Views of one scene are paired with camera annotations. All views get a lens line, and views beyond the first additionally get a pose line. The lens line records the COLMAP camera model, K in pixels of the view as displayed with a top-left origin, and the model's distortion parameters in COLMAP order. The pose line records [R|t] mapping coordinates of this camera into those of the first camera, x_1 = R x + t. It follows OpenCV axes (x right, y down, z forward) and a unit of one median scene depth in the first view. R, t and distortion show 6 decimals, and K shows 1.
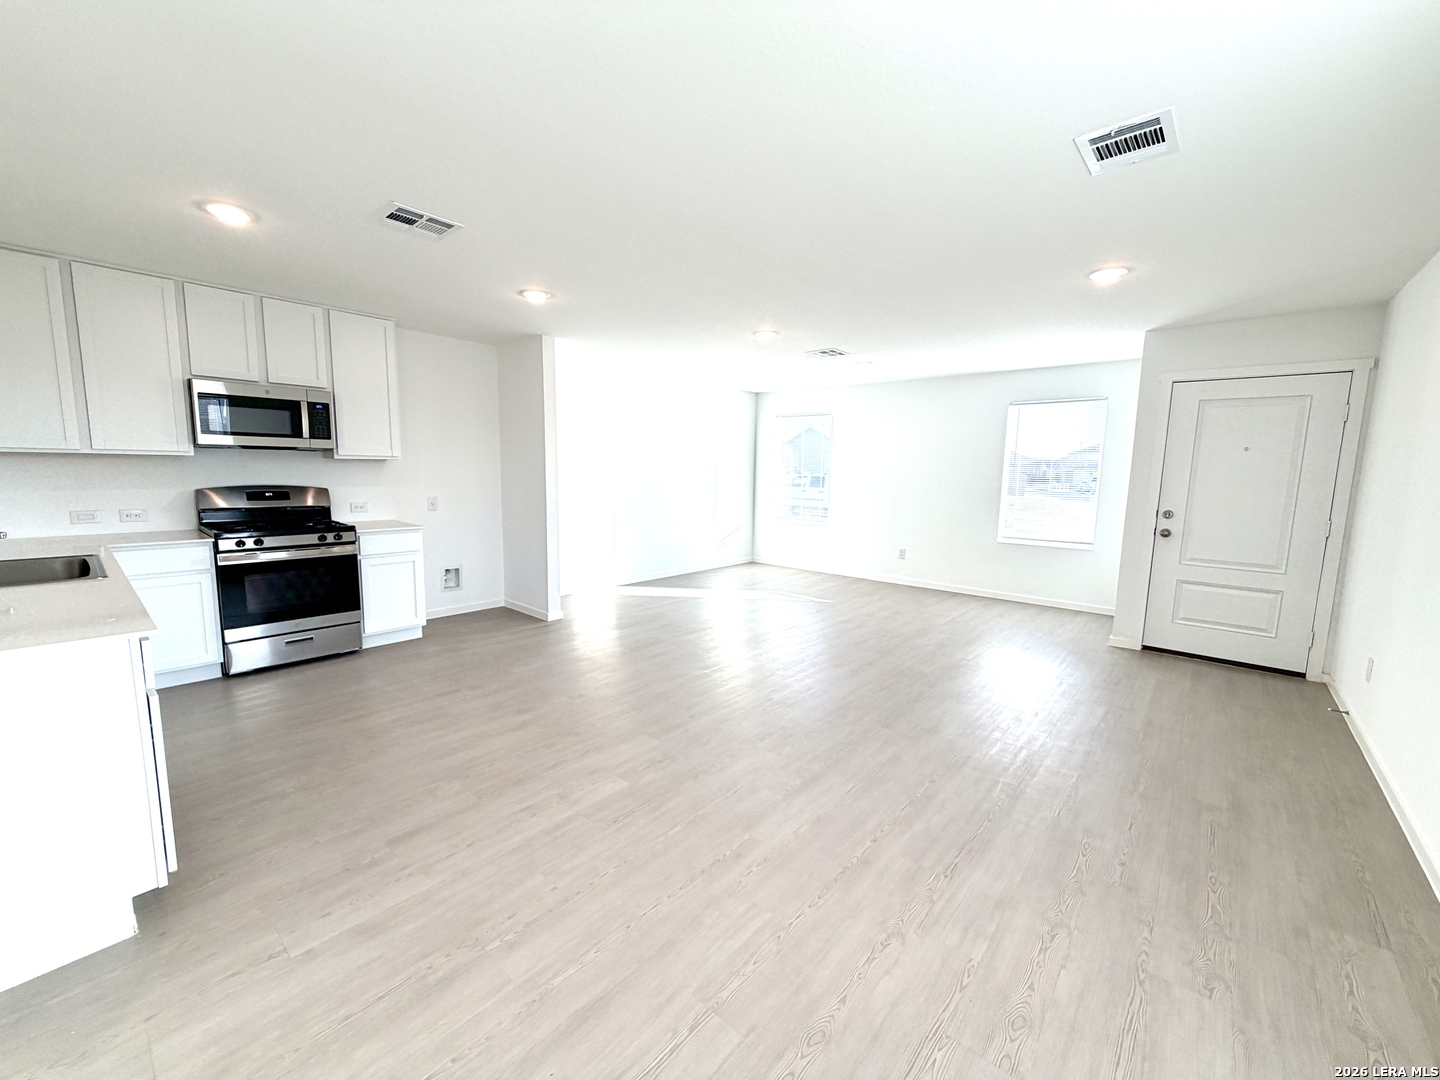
lens RADIAL K [[575.5, 0, 717.7], [0, 575.5, 540.2], [0, 0, 1]] dist [-0.000821, 0.000392]
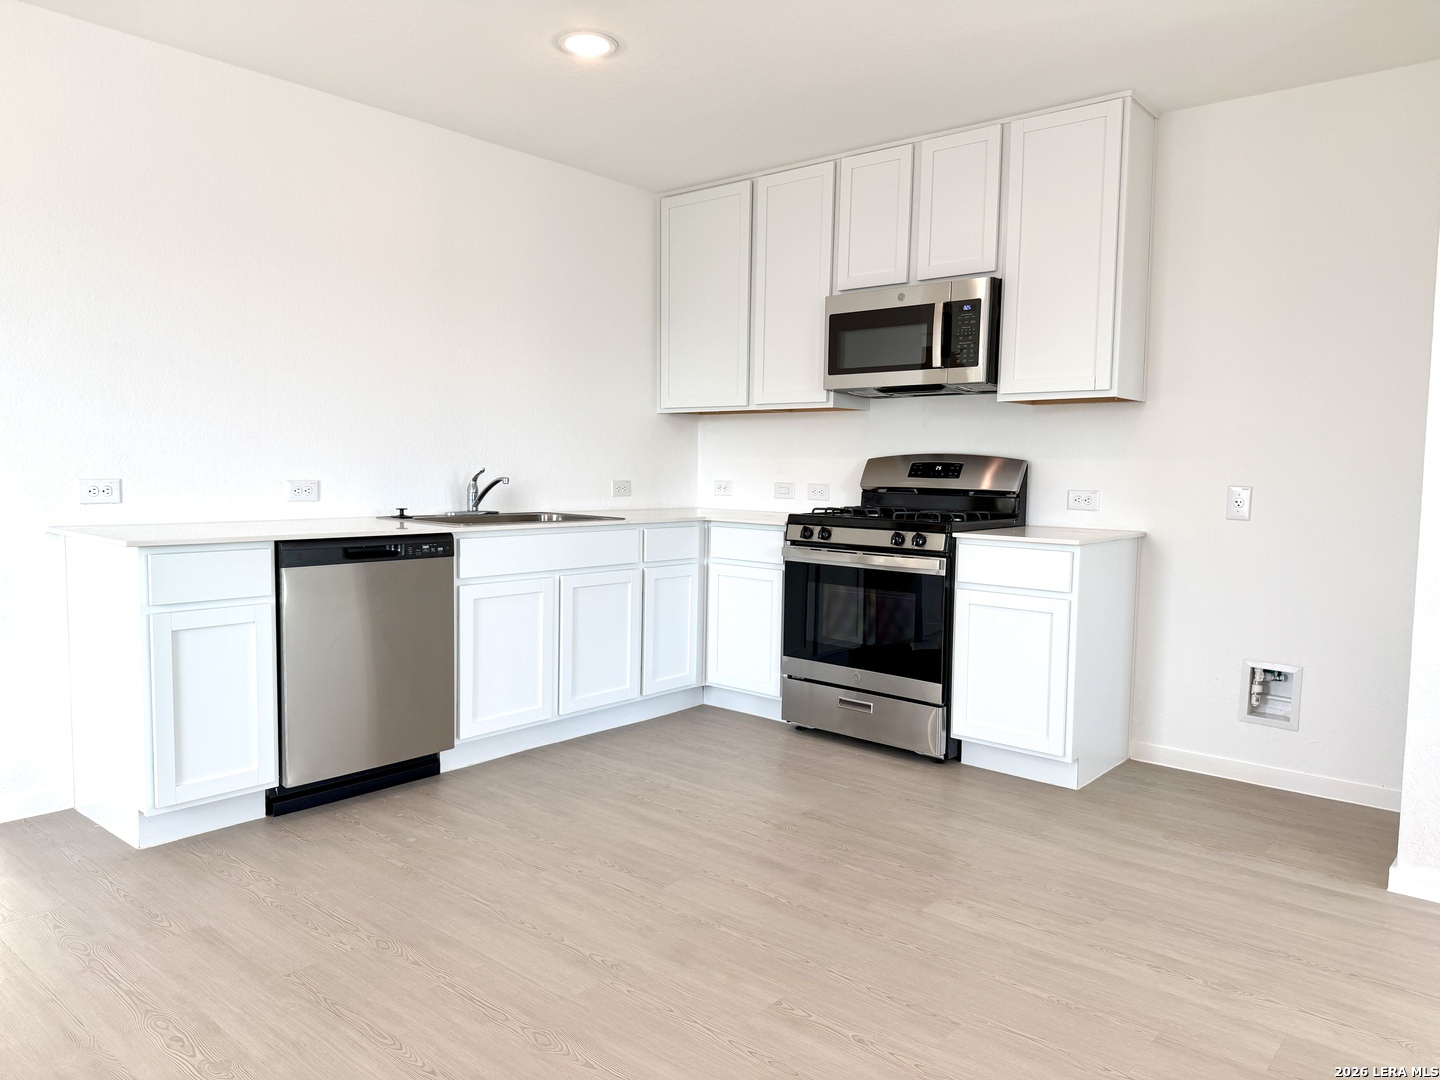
lens RADIAL K [[1013.8, 0, 723.9], [0, 1013.8, 546.5], [0, 0, 1]] dist [0.051700, -0.072077]
pose [[0.011277, 0.065342, -0.997799, 0.292138], [-0.140107, 0.988122, 0.063125, -0.033335], [0.990072, 0.139087, 0.020298, 0.763853]]
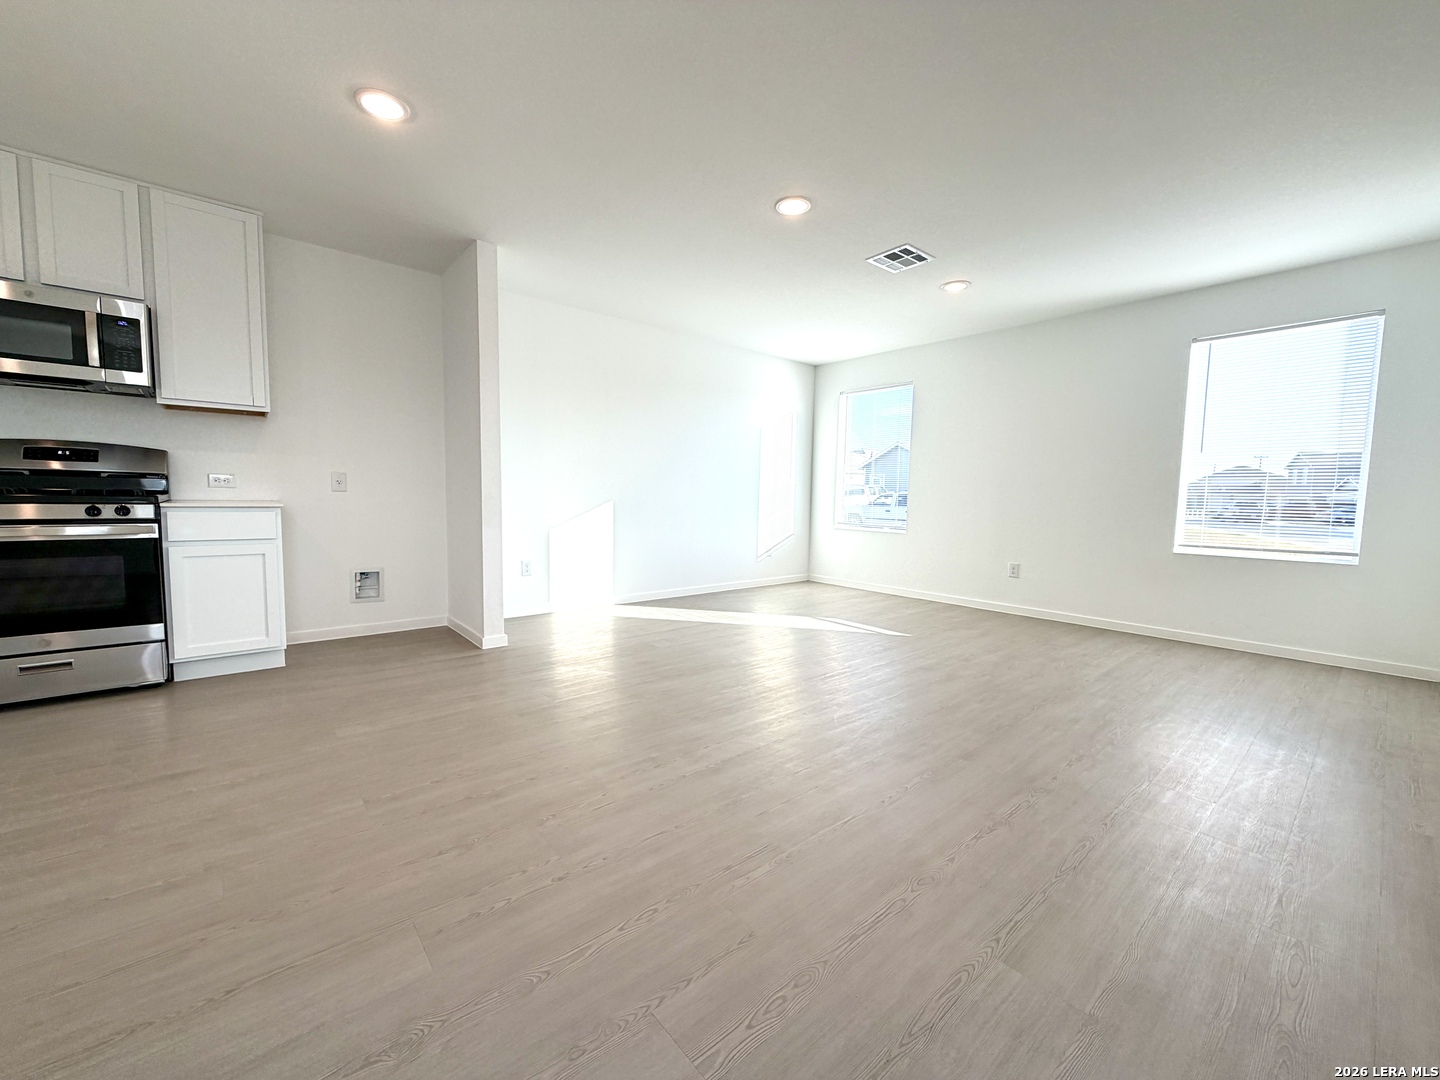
lens RADIAL K [[575.5, 0, 717.6], [0, 575.5, 539.9], [0, 0, 1]] dist [-0.000821, 0.000392]
pose [[0.988883, 0.012278, -0.148191, 0.111529], [-0.019317, 0.998748, -0.046153, 0.043251], [0.147439, 0.048503, 0.987881, 0.430062]]
